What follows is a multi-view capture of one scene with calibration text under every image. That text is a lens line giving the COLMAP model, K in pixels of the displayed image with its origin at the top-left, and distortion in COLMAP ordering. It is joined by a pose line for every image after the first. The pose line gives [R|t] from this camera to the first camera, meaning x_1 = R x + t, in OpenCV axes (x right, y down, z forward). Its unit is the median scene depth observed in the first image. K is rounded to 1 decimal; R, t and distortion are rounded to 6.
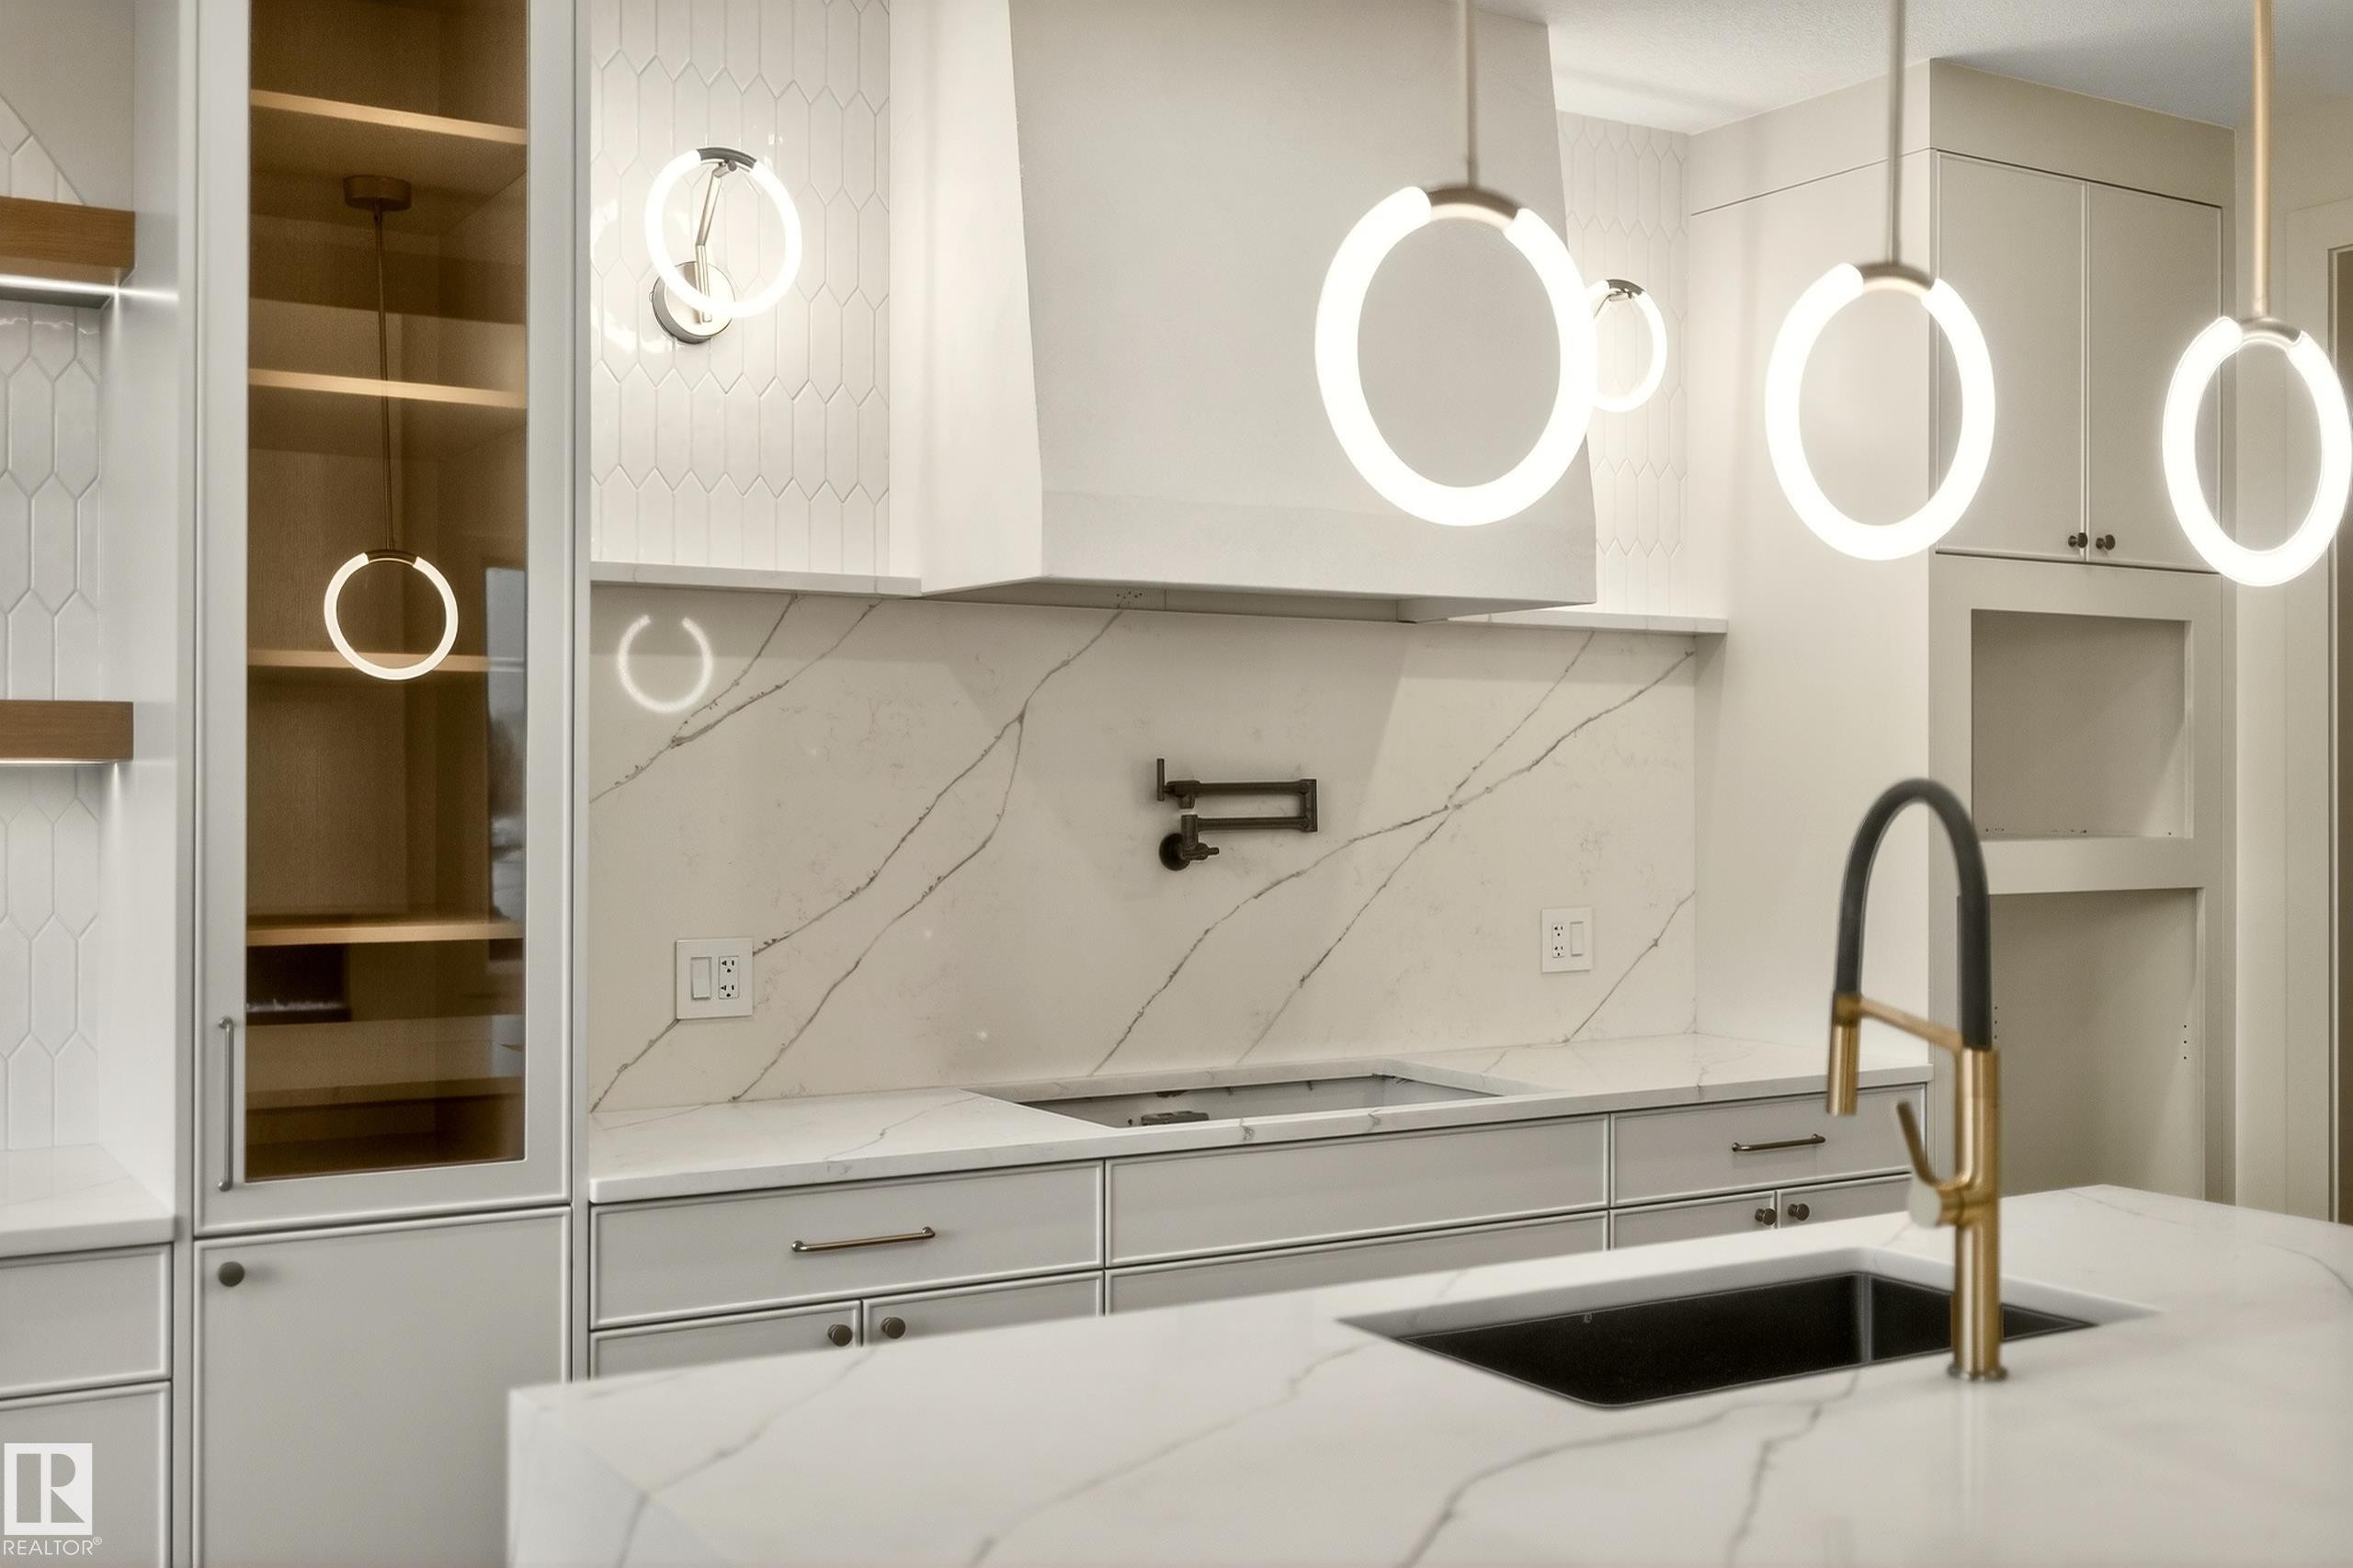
lens RADIAL K [[2393.1, 0, 1176.5], [0, 2393.1, 784.0], [0, 0, 1]] dist [-0.000035, -0.026852]
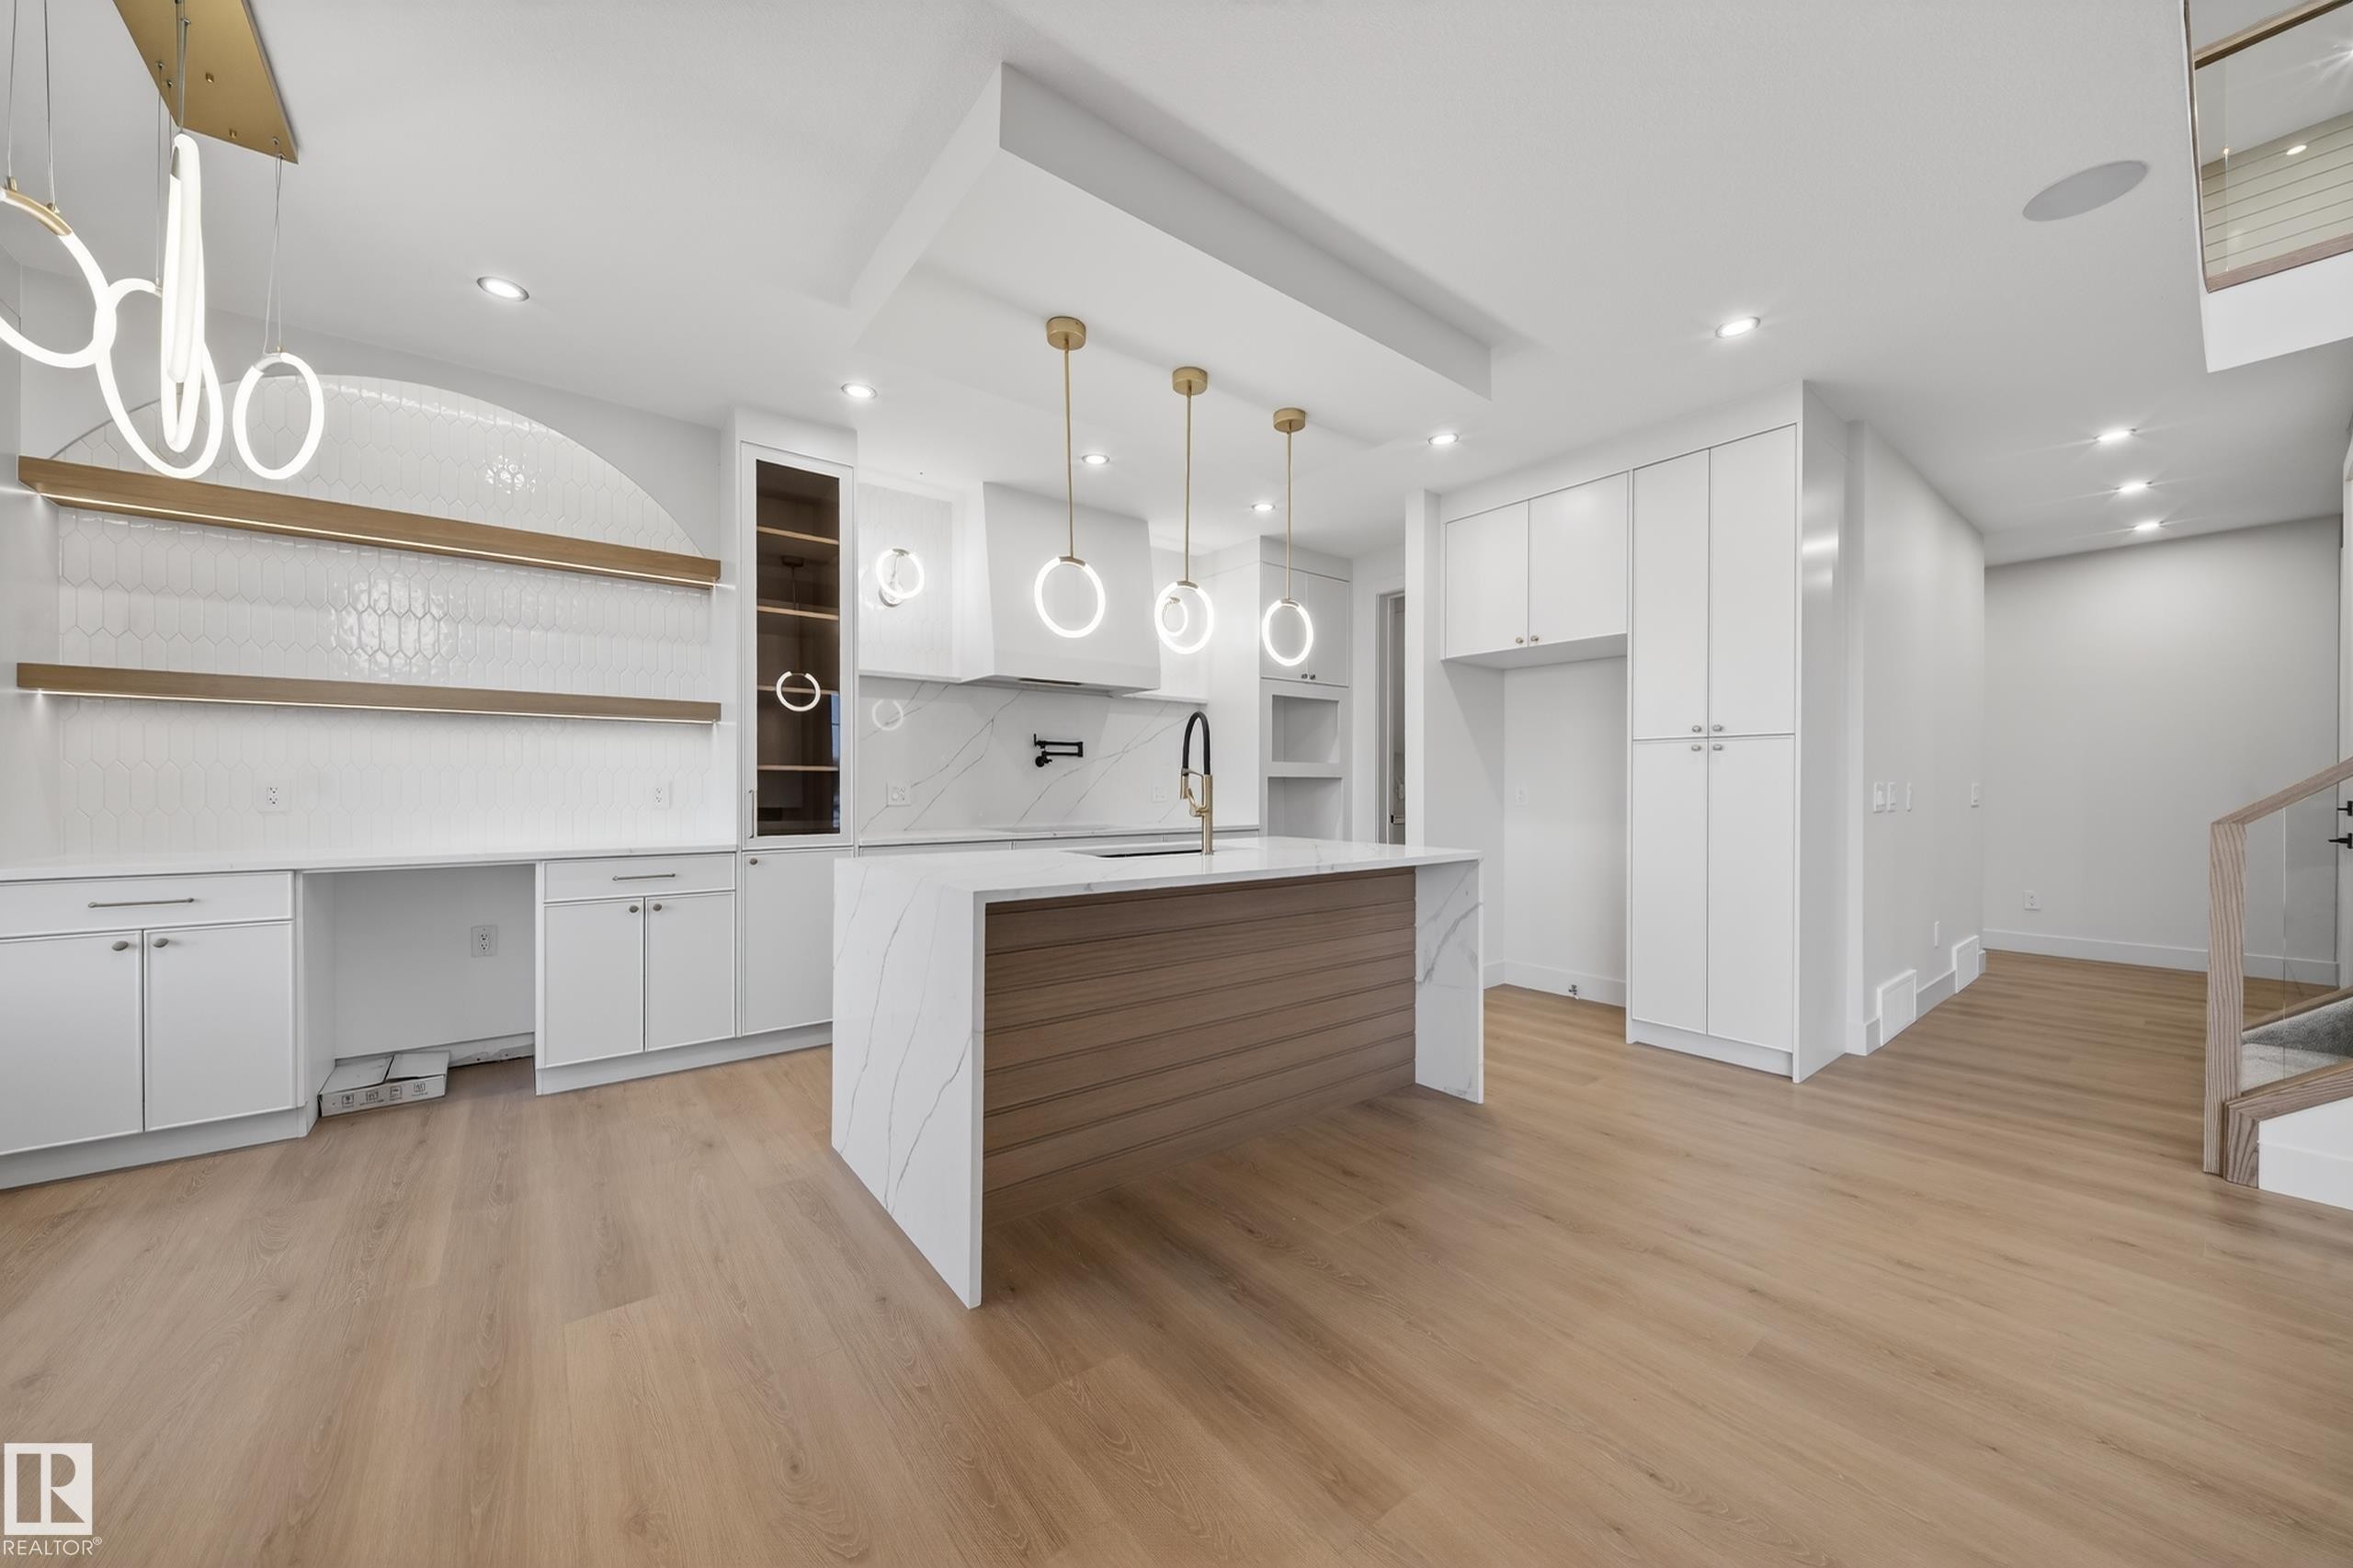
lens RADIAL K [[828.0, 0, 1180.8], [0, 828.0, 794.9], [0, 0, 1]] dist [-0.001026, -0.006382]
pose [[0.992993, -0.002447, 0.118150, 0.066959], [0.001084, 0.999932, 0.011599, 0.070596], [-0.118170, -0.011390, 0.992928, -0.220101]]
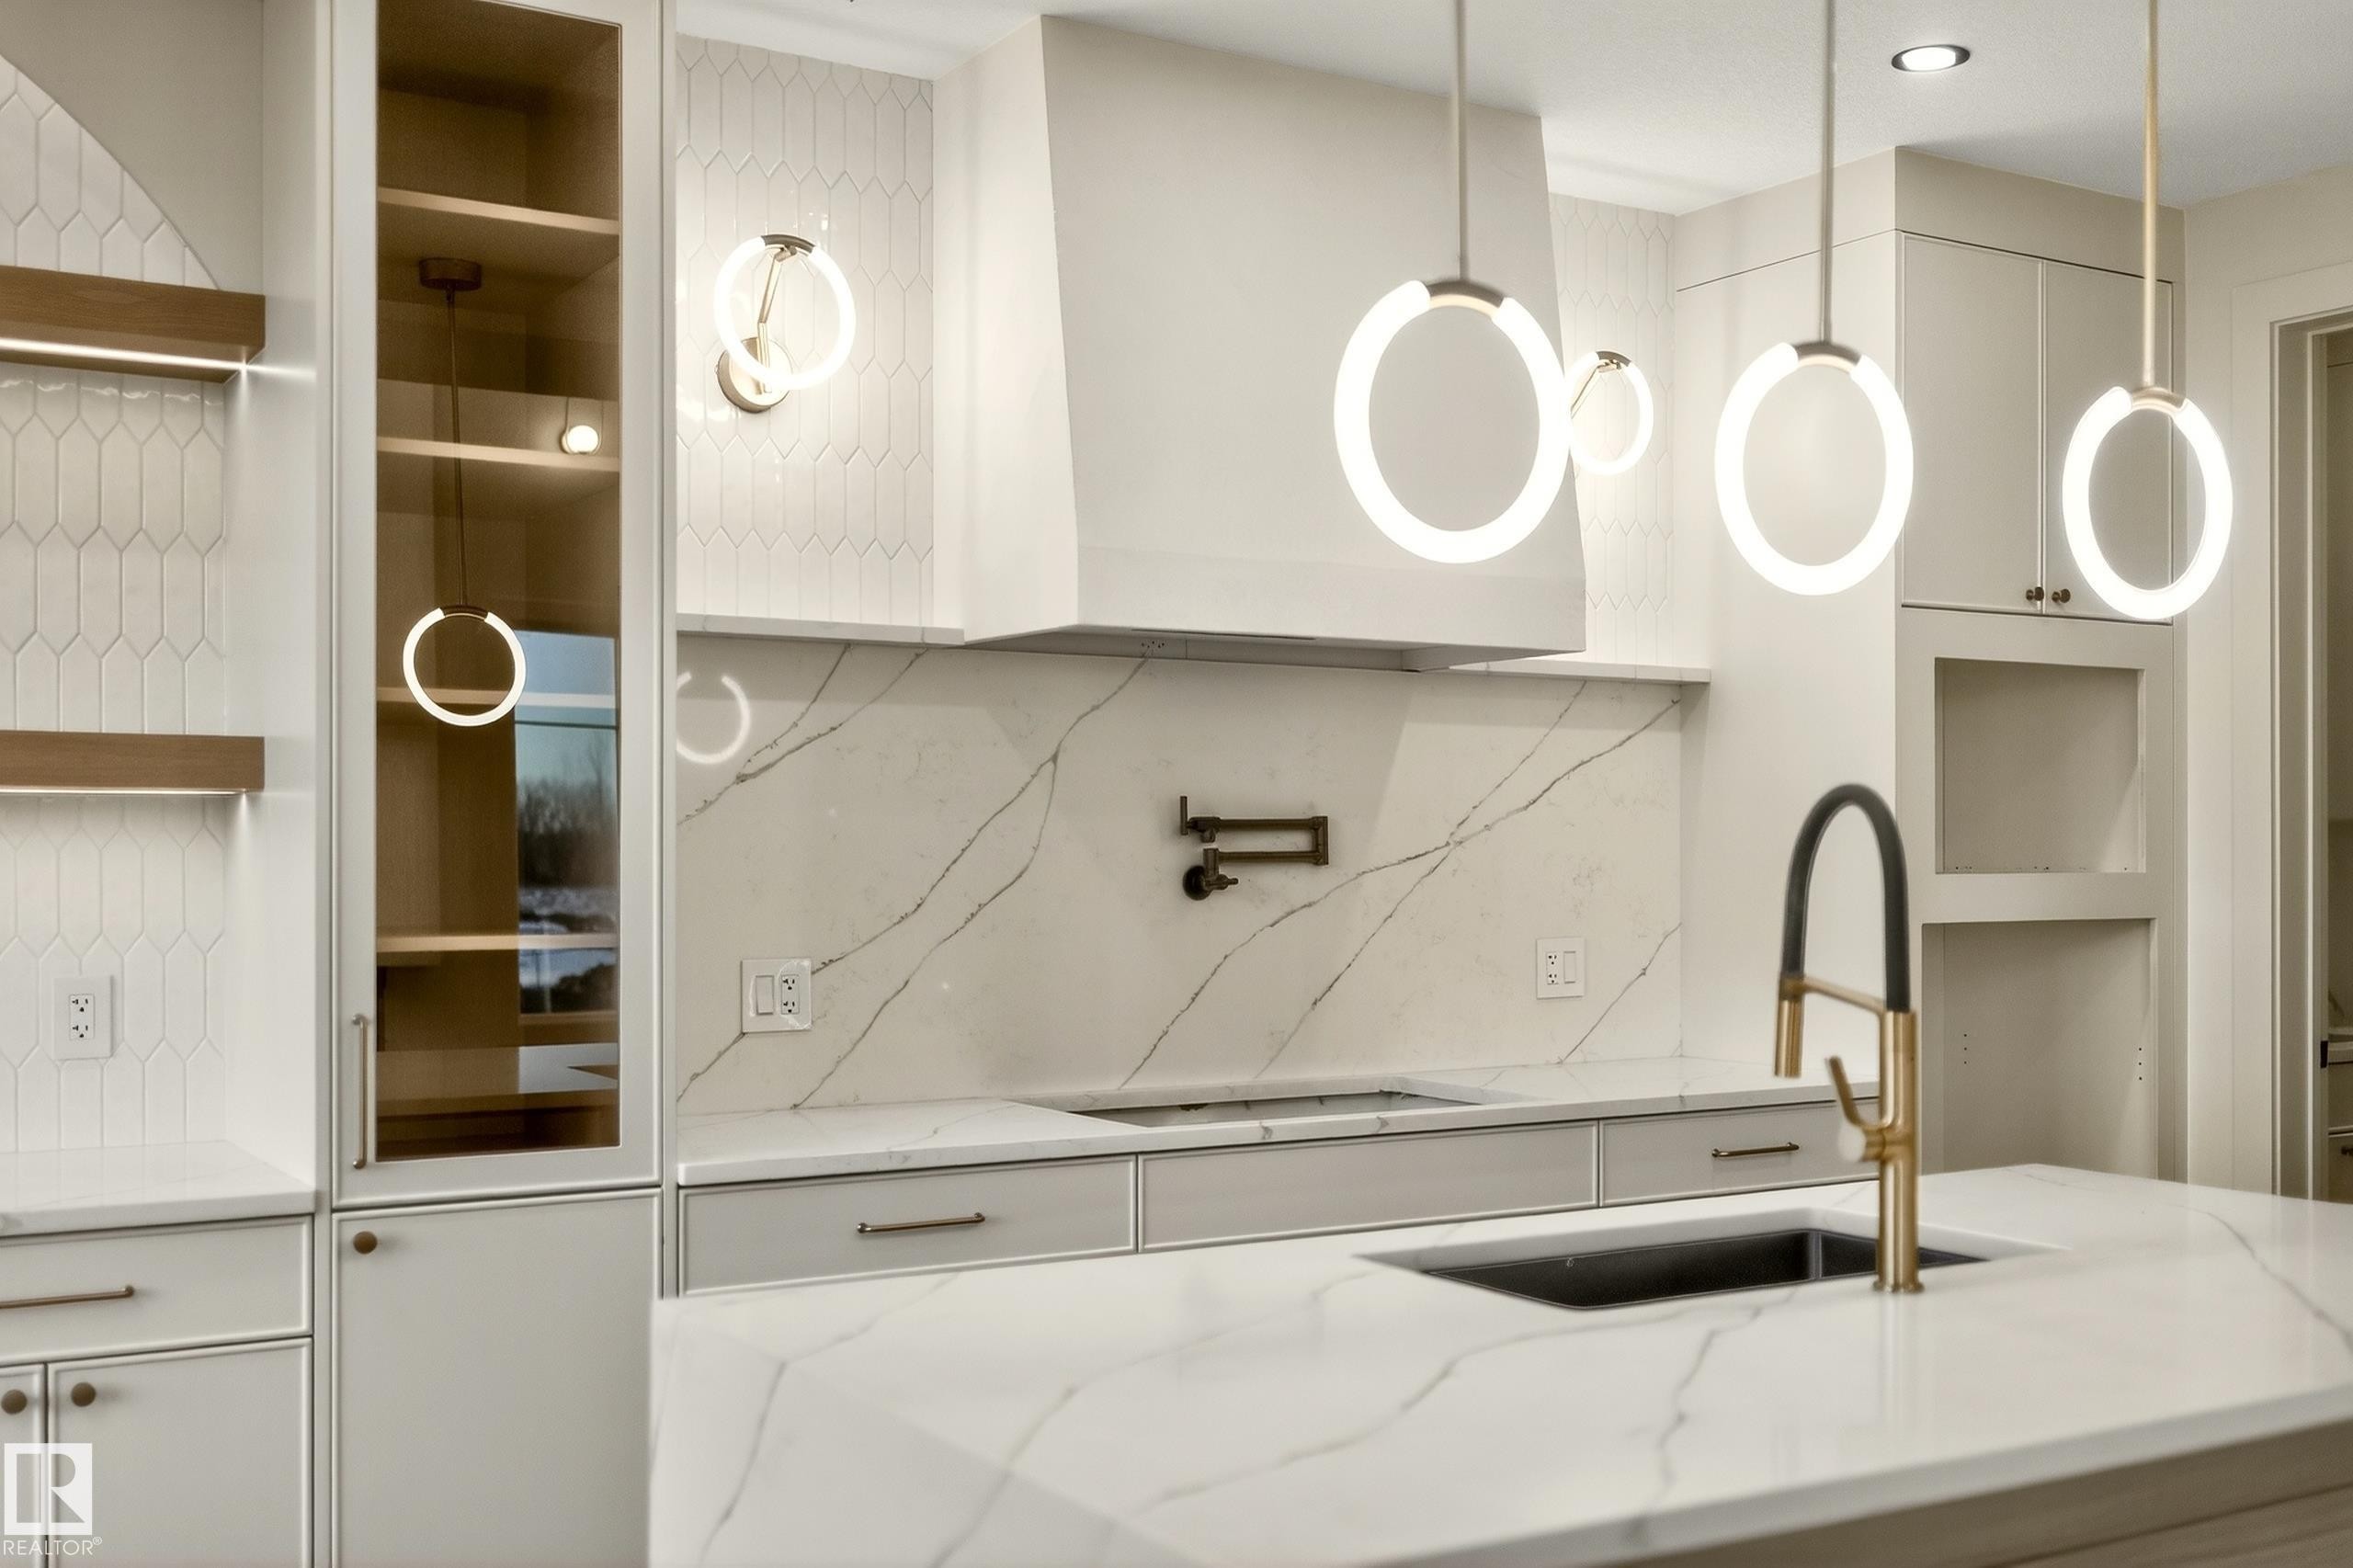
lens RADIAL K [[2415.5, 0, 1184.3], [0, 2415.5, 855.5], [0, 0, 1]] dist [-0.007820, -0.003871]
pose [[0.999994, -0.002482, 0.002246, -0.009801], [0.002484, 0.999997, -0.000865, 0.019086], [-0.002244, 0.000870, 0.999997, -0.101438]]
